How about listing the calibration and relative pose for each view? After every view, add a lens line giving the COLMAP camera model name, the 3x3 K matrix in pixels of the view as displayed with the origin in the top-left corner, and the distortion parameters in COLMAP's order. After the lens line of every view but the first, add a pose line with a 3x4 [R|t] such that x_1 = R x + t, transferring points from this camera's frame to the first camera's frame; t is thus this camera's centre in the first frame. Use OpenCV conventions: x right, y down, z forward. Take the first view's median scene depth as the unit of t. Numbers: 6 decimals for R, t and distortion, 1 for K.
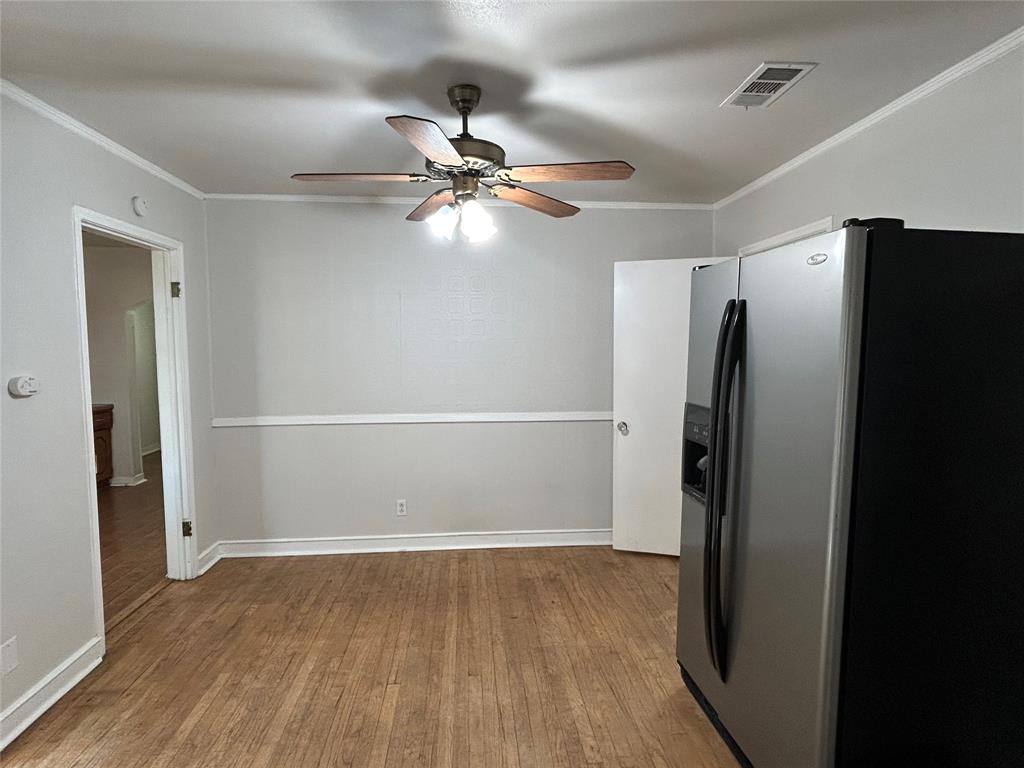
lens RADIAL K [[547.1, 0, 509.5], [0, 547.1, 388.1], [0, 0, 1]] dist [0.004725, -0.000081]
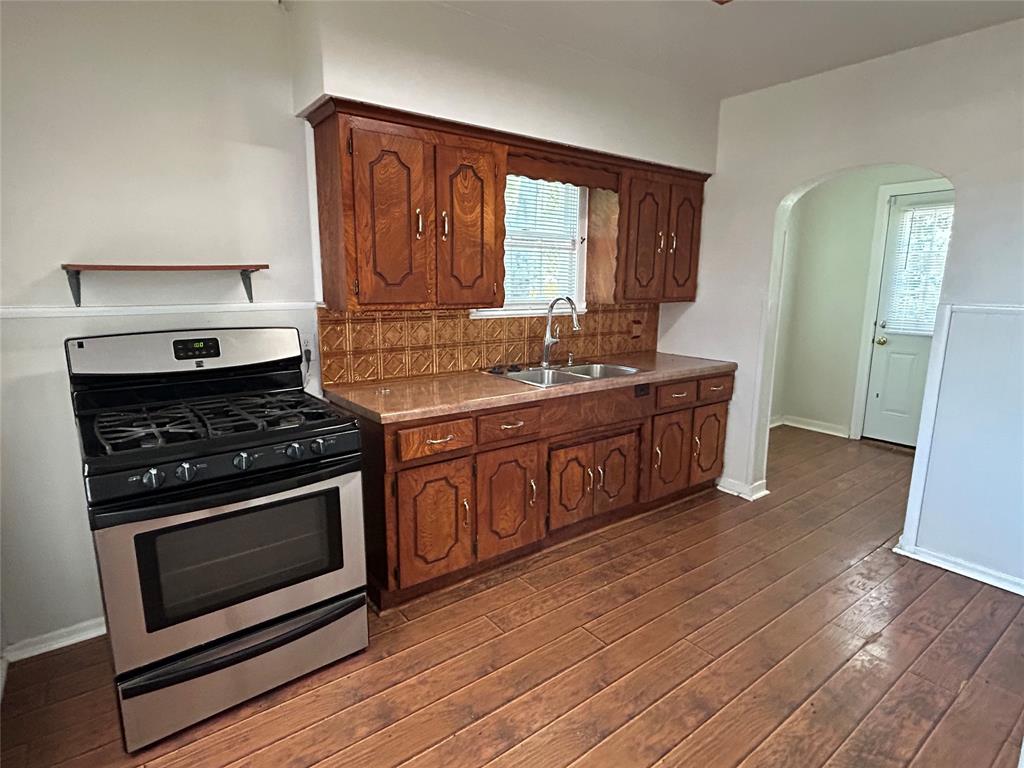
lens RADIAL K [[547.1, 0, 513.1], [0, 547.1, 381.9], [0, 0, 1]] dist [0.004725, -0.000081]
pose [[0.508384, 0.162094, -0.845737, -0.325908], [-0.071516, 0.986679, 0.146118, -0.021610], [0.858156, -0.013800, 0.513204, 0.466429]]
